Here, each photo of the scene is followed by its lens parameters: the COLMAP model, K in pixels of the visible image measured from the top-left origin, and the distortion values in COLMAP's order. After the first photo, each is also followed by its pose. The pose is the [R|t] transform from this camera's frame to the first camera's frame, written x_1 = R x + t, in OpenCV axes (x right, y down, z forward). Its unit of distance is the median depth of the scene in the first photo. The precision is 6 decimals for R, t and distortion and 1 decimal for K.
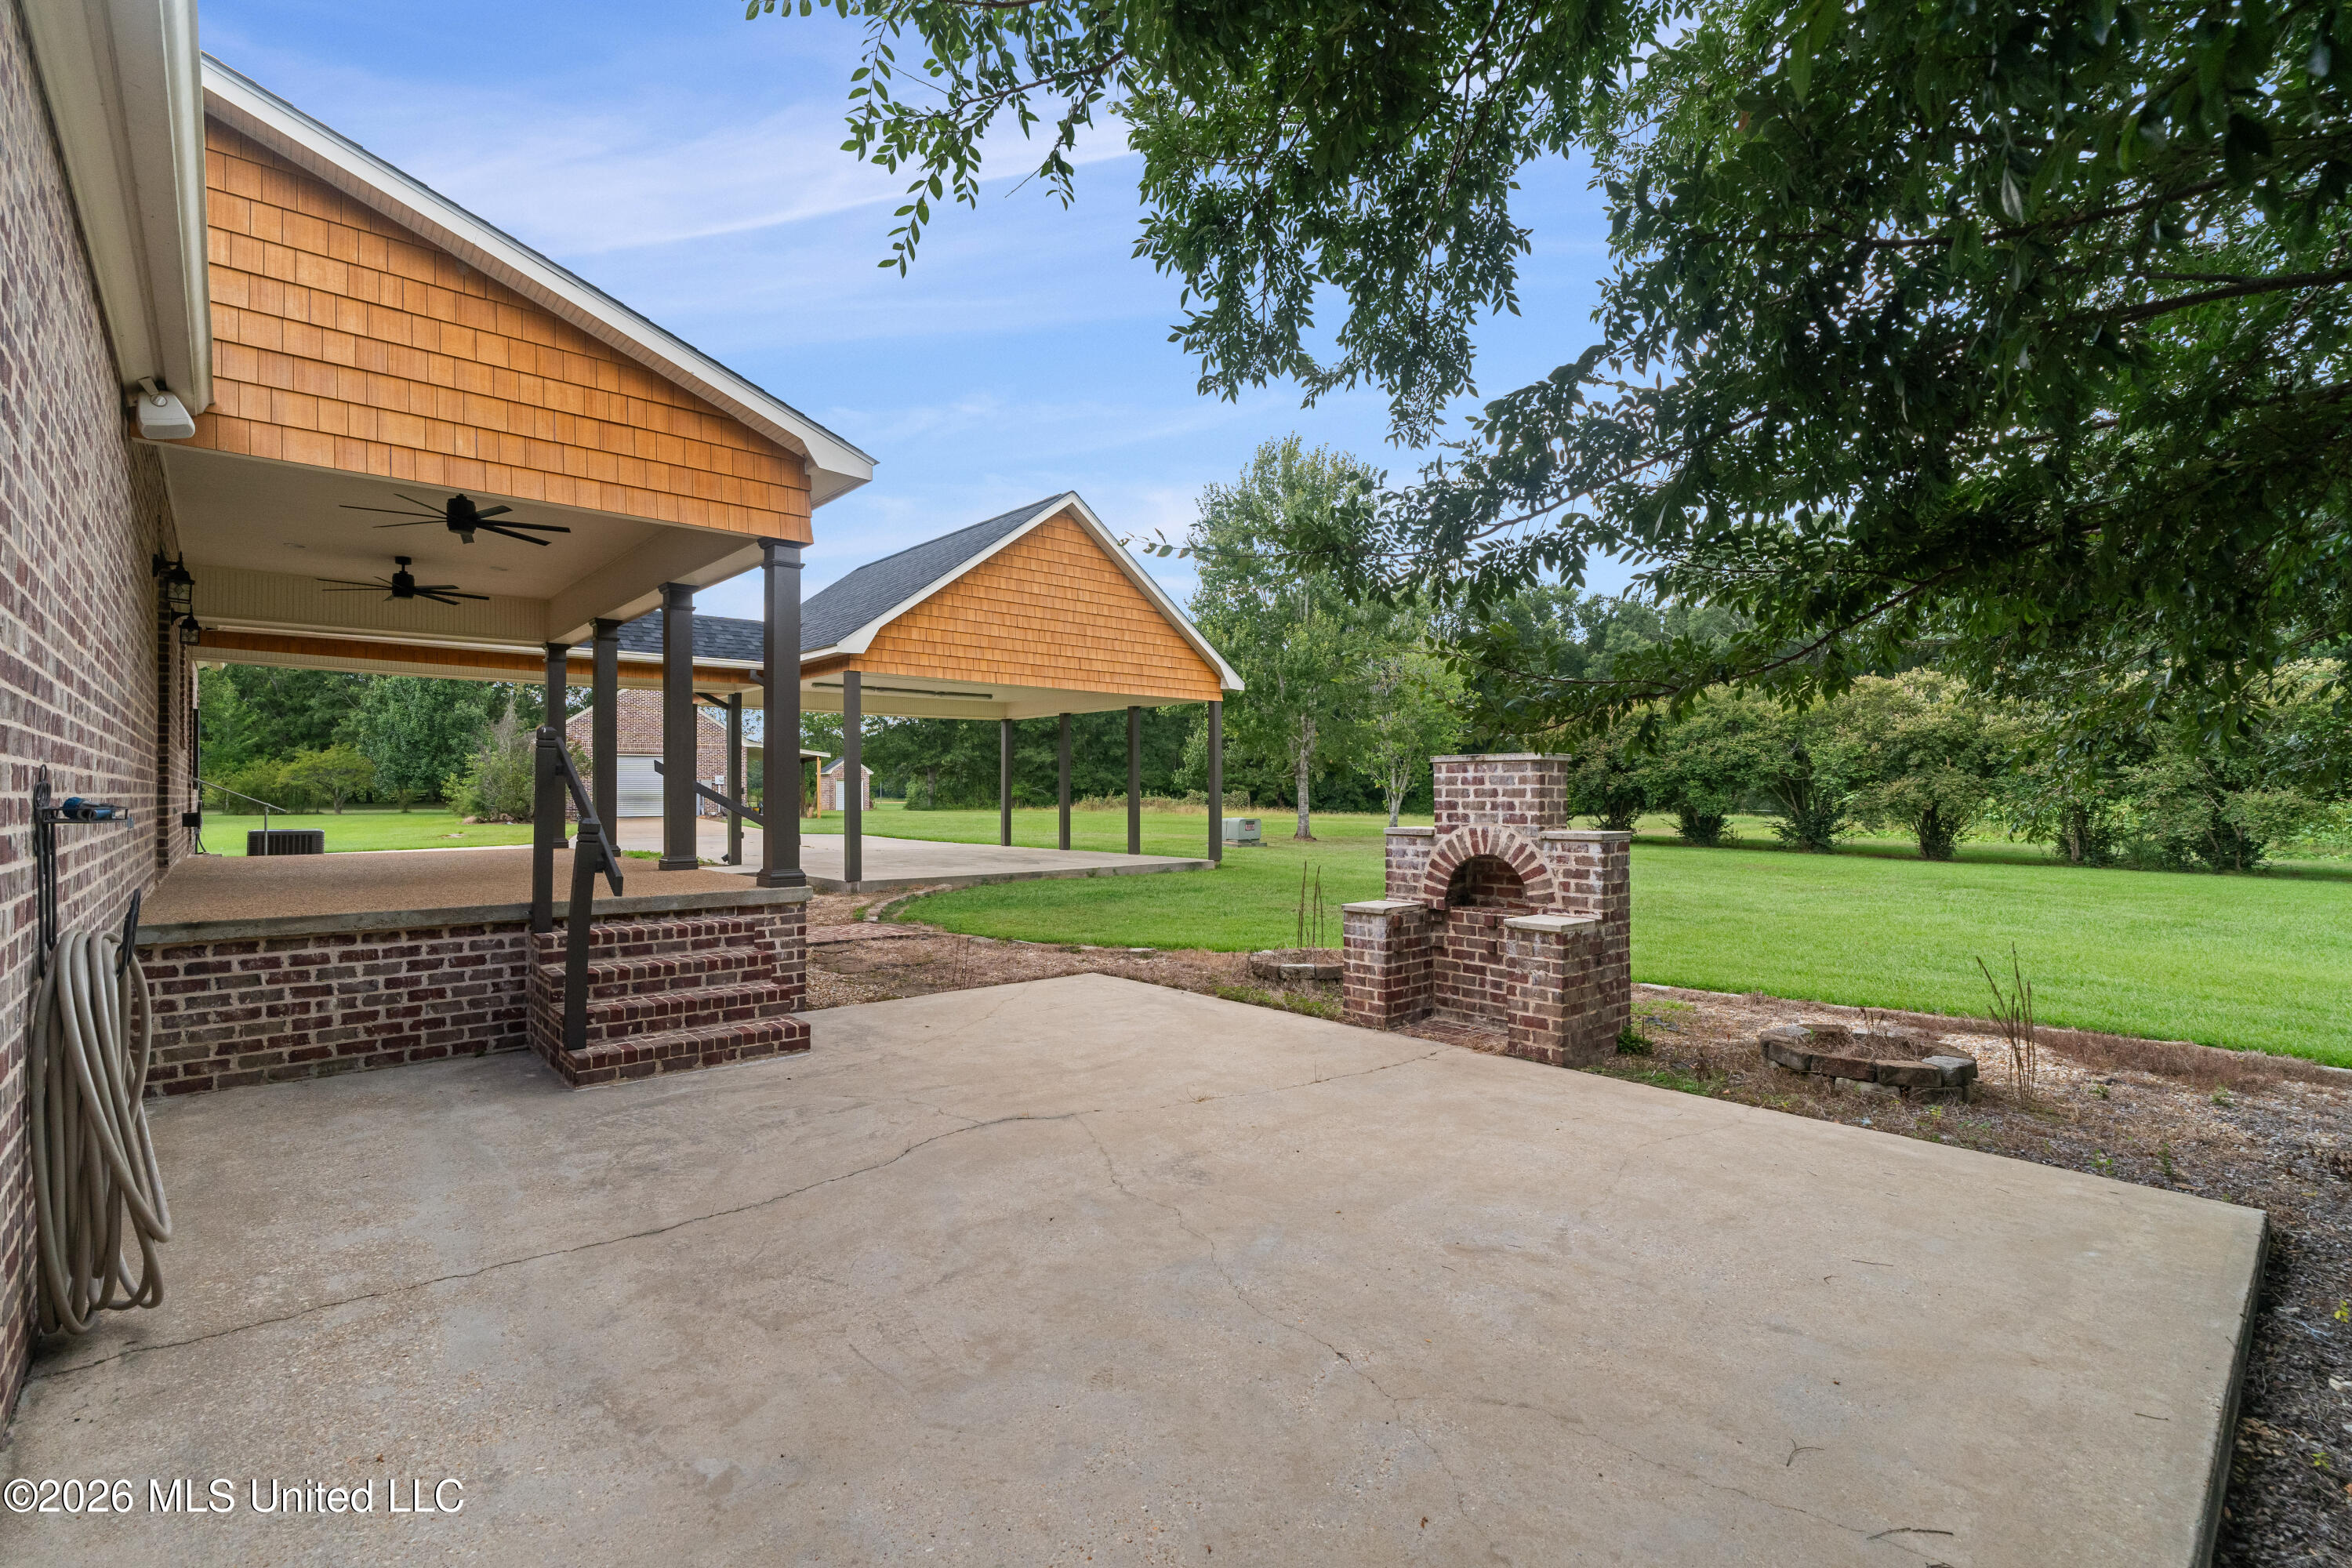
lens RADIAL K [[1068.4, 0, 1171.5], [0, 1068.4, 783.7], [0, 0, 1]] dist [-0.005539, 0.000952]
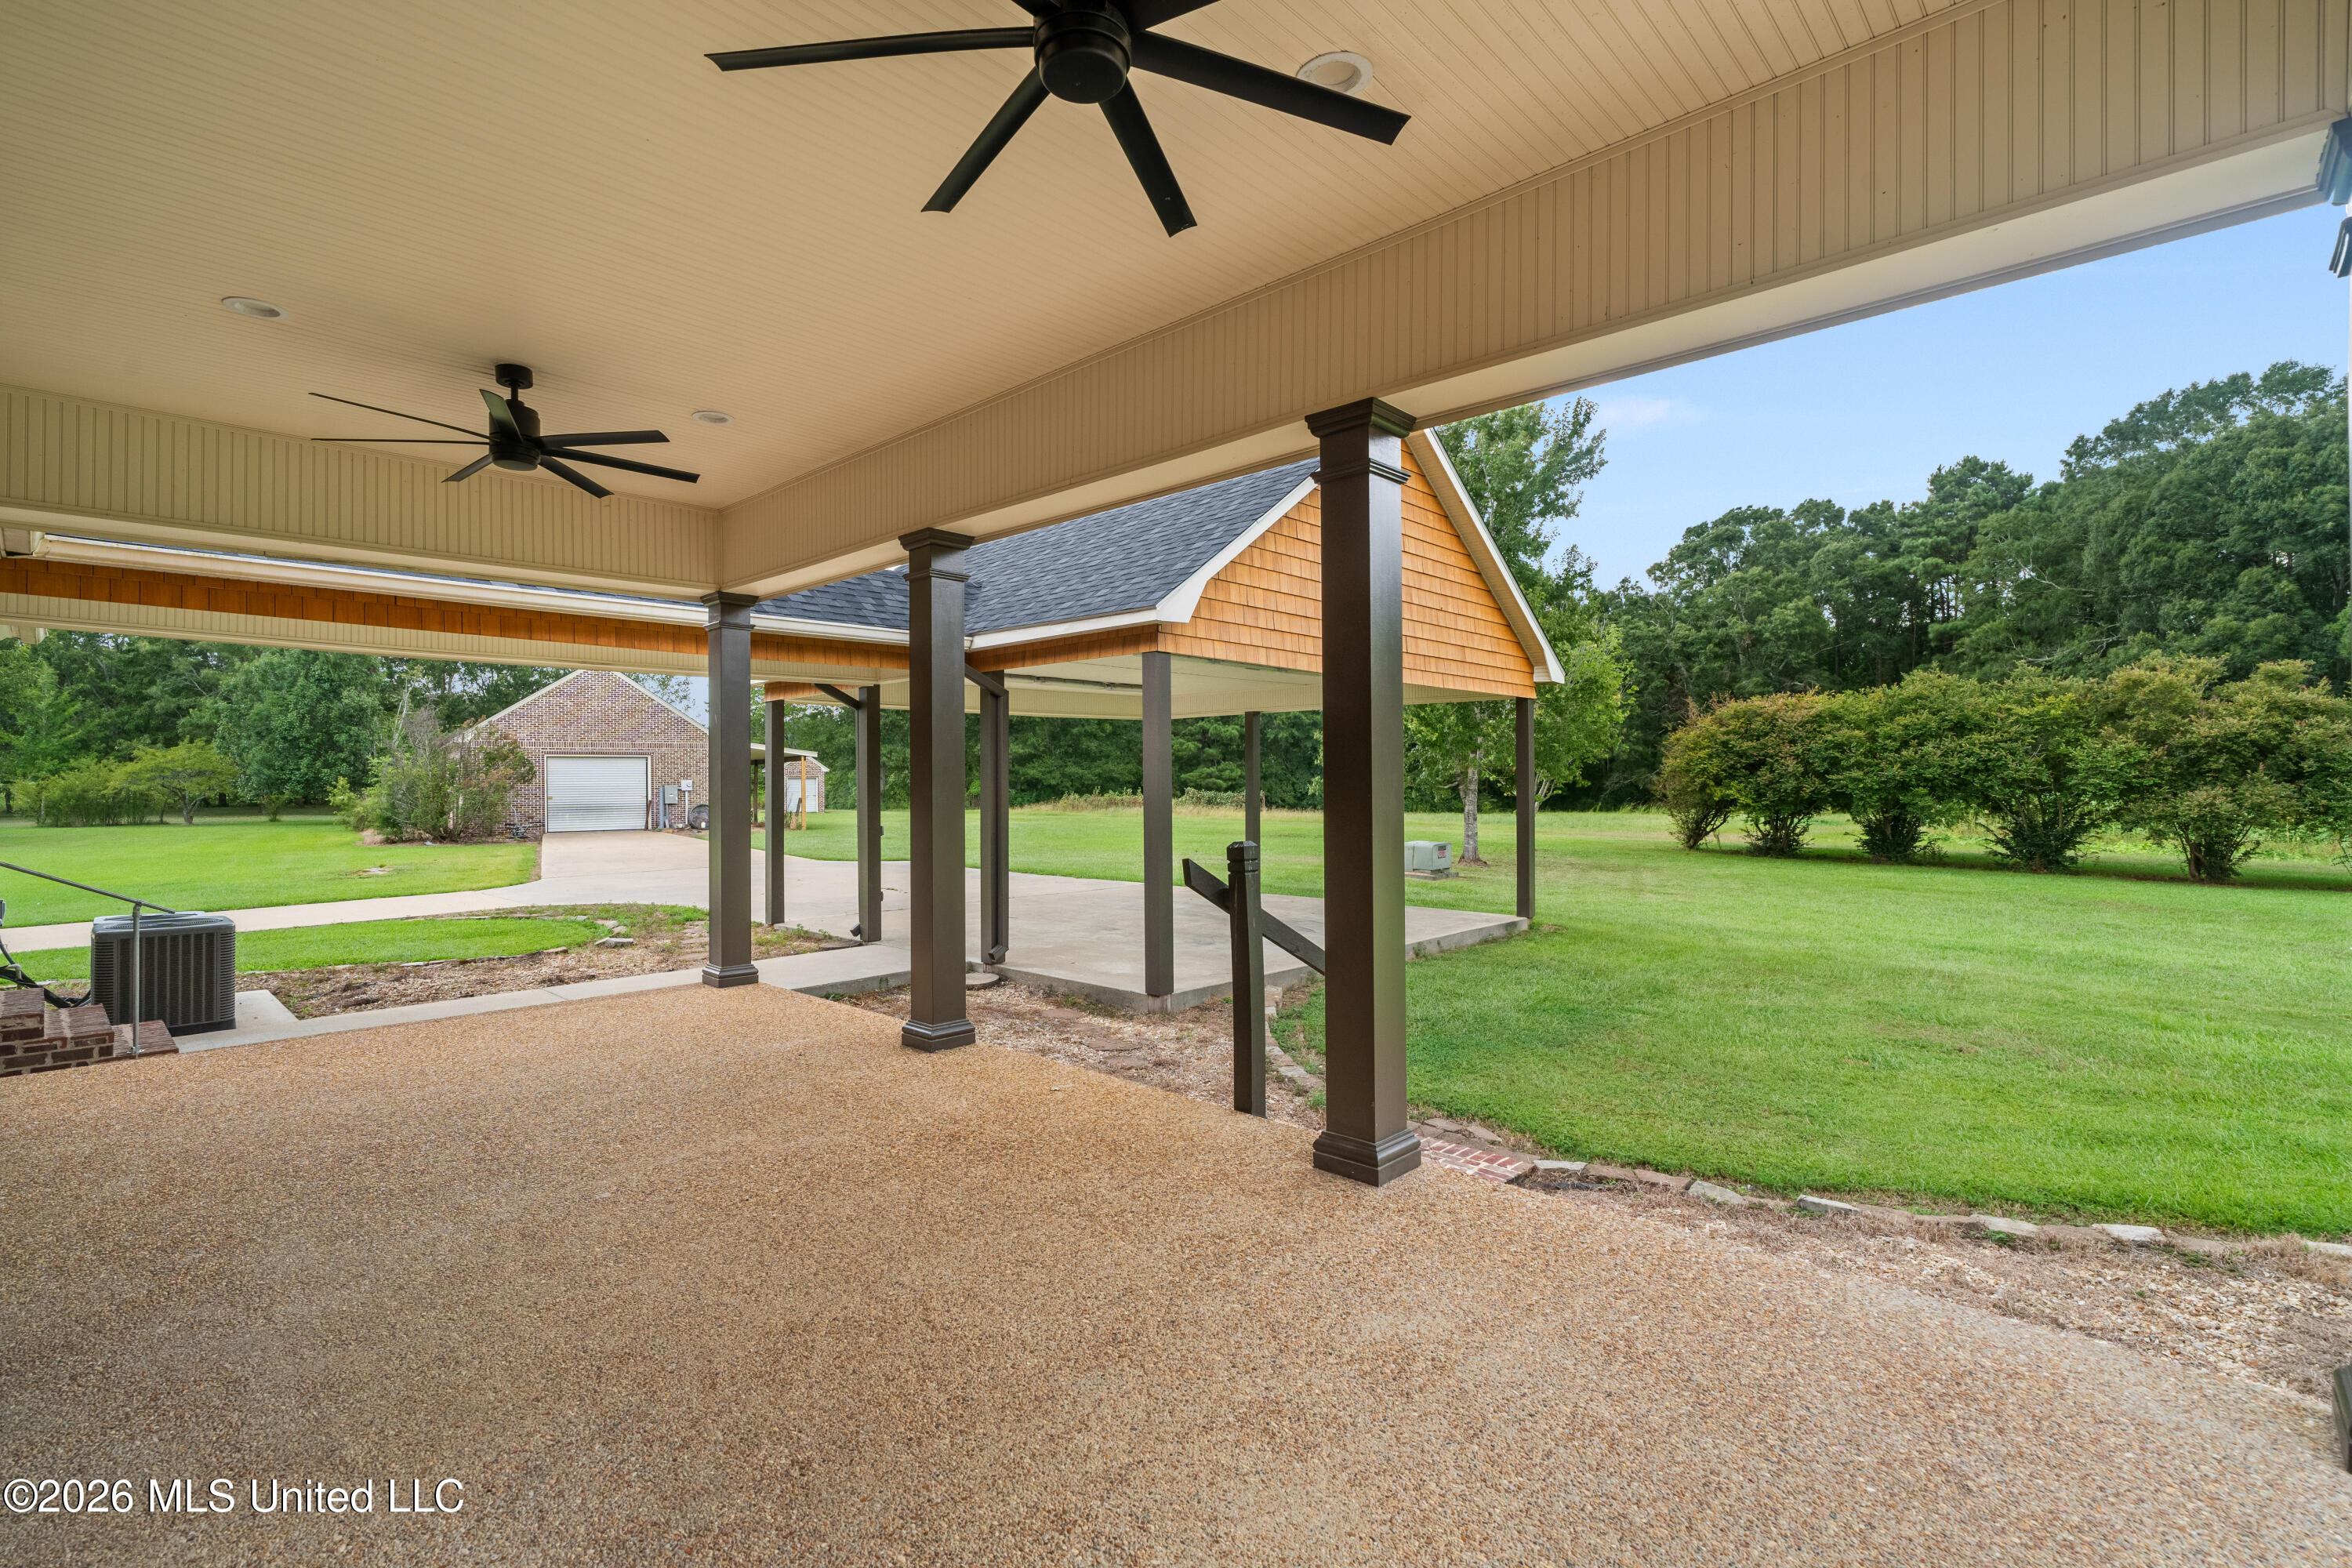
lens RADIAL K [[1068.4, 0, 1163.4], [0, 1068.4, 778.7], [0, 0, 1]] dist [-0.005539, 0.000952]
pose [[0.996227, -0.004776, 0.086652, -0.183908], [0.004066, 0.999957, 0.008365, -0.020093], [-0.086689, -0.007981, 0.996203, 0.203620]]
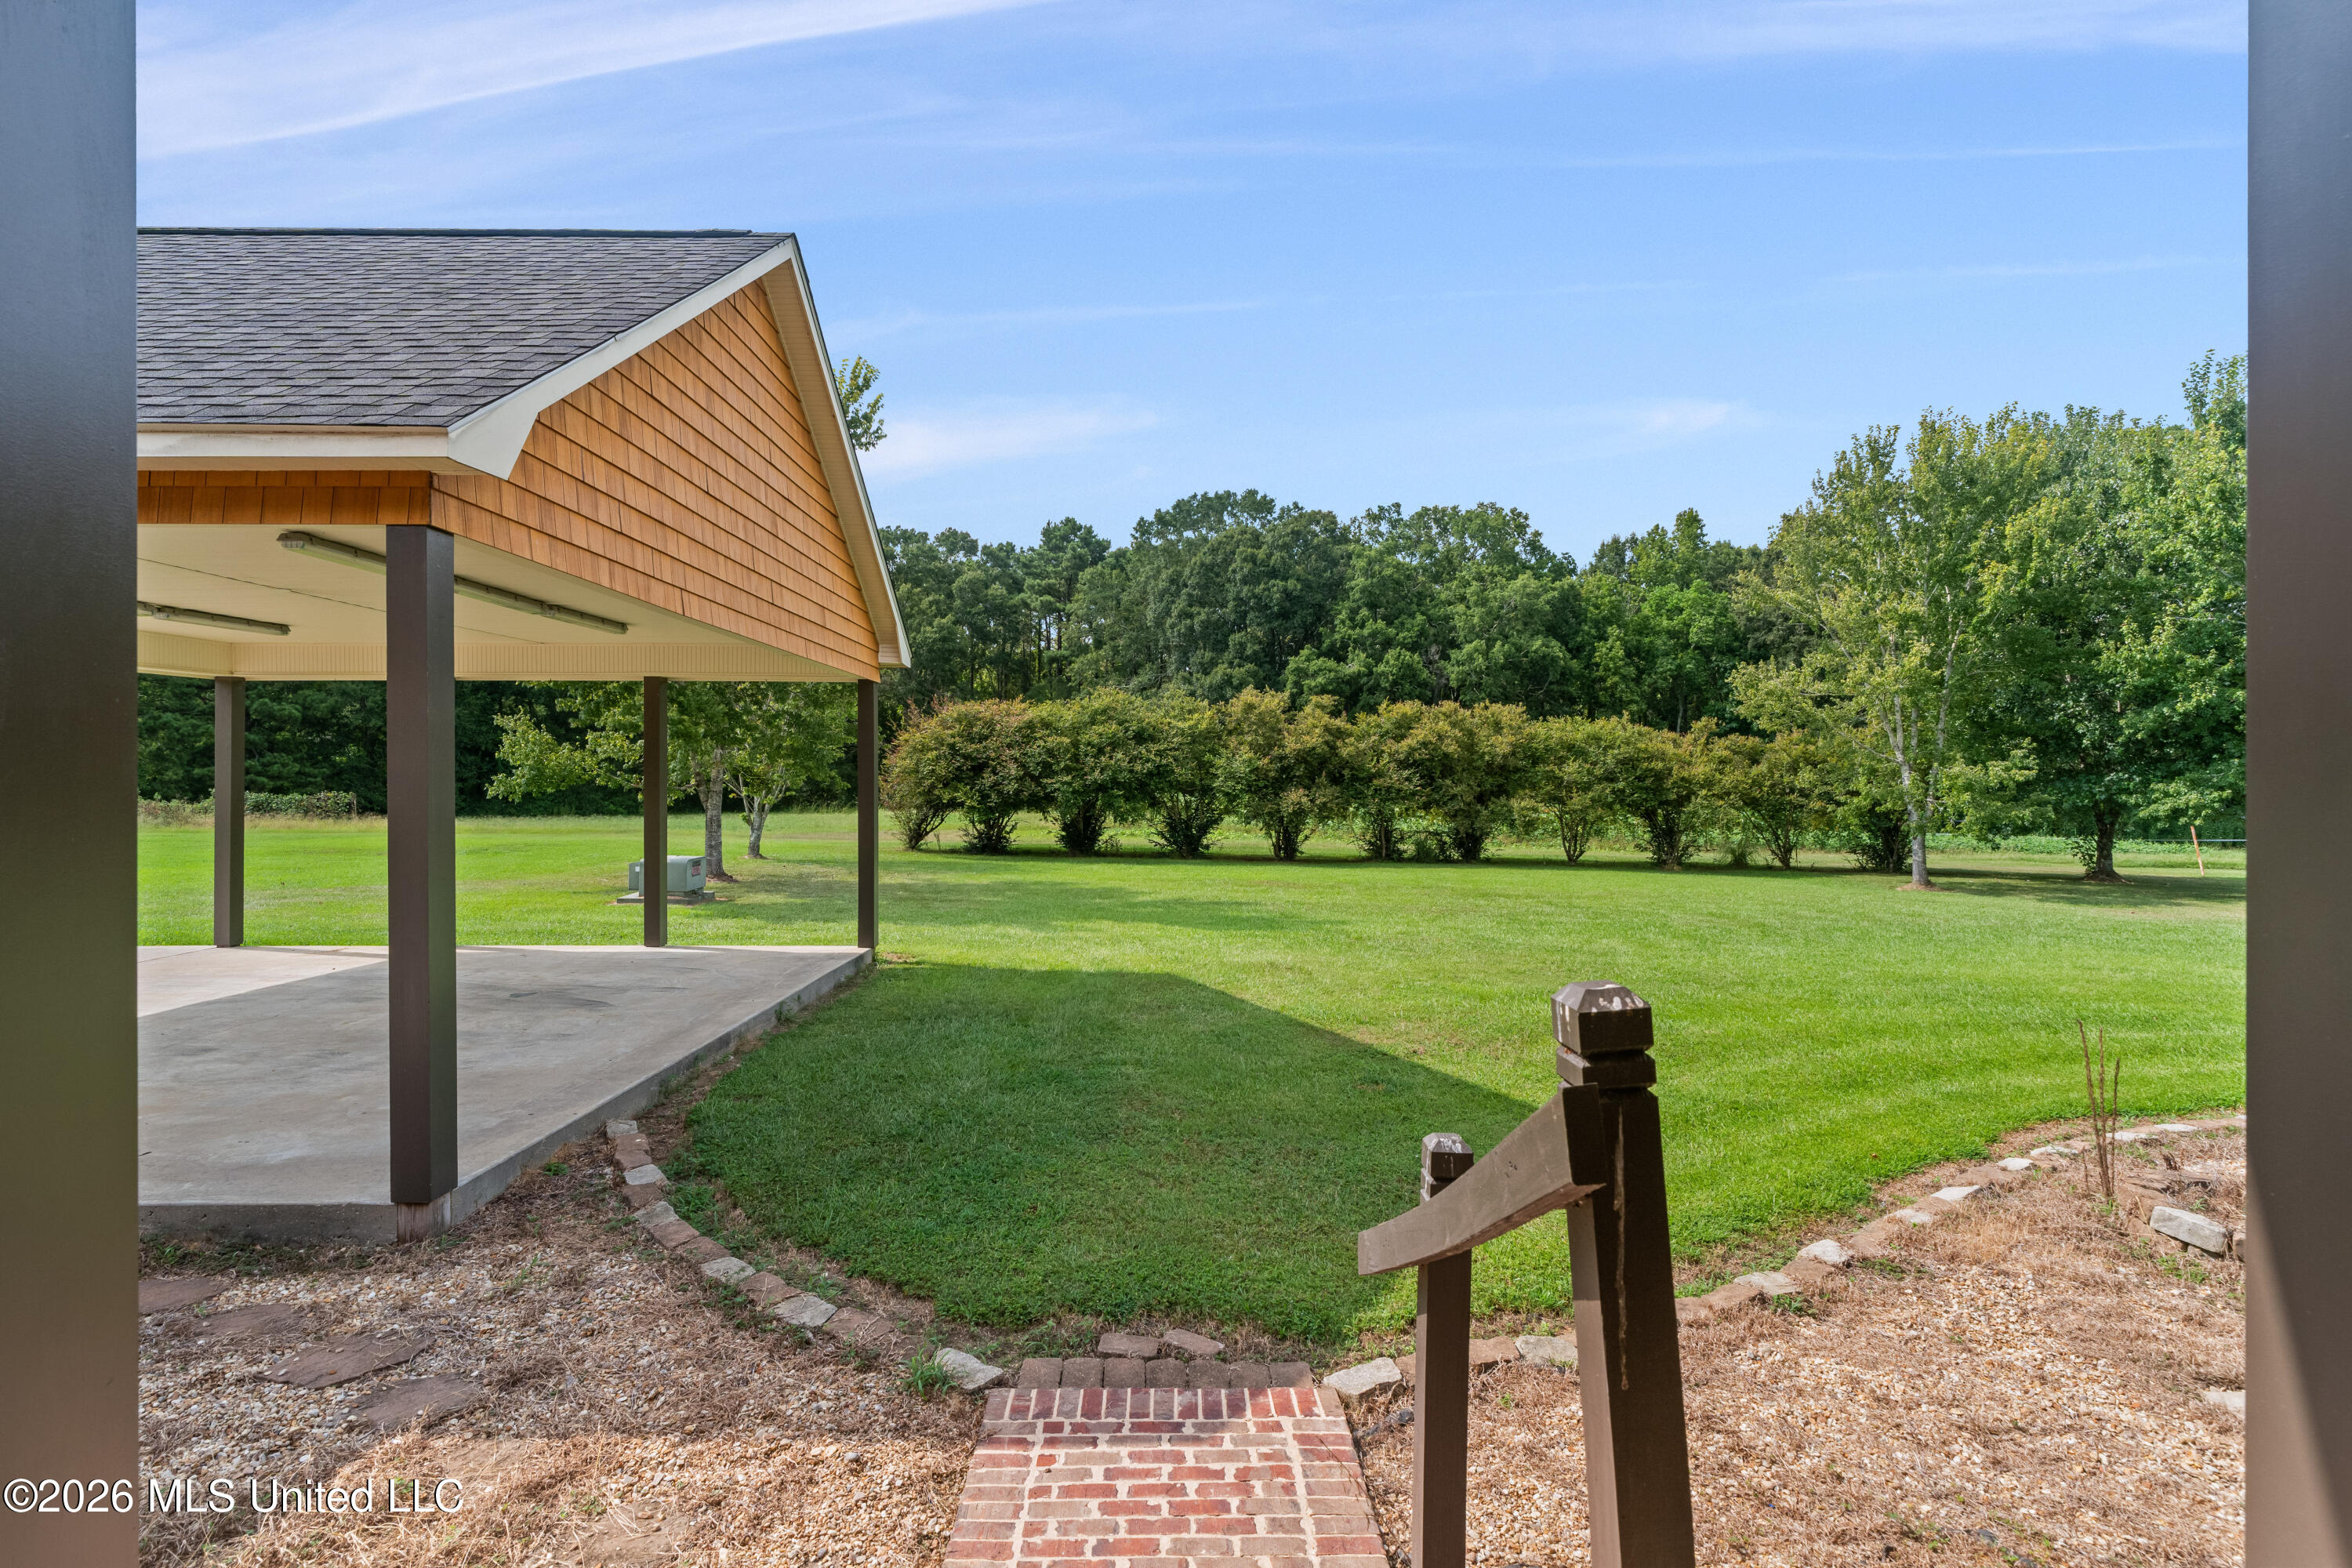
lens RADIAL K [[1068.4, 0, 1172.4], [0, 1068.4, 771.9], [0, 0, 1]] dist [-0.005539, 0.000952]
pose [[0.650121, 0.007971, 0.759789, -0.207584], [-0.011019, 0.999939, -0.001062, -0.018874], [-0.759751, -0.007682, 0.650169, 0.330467]]
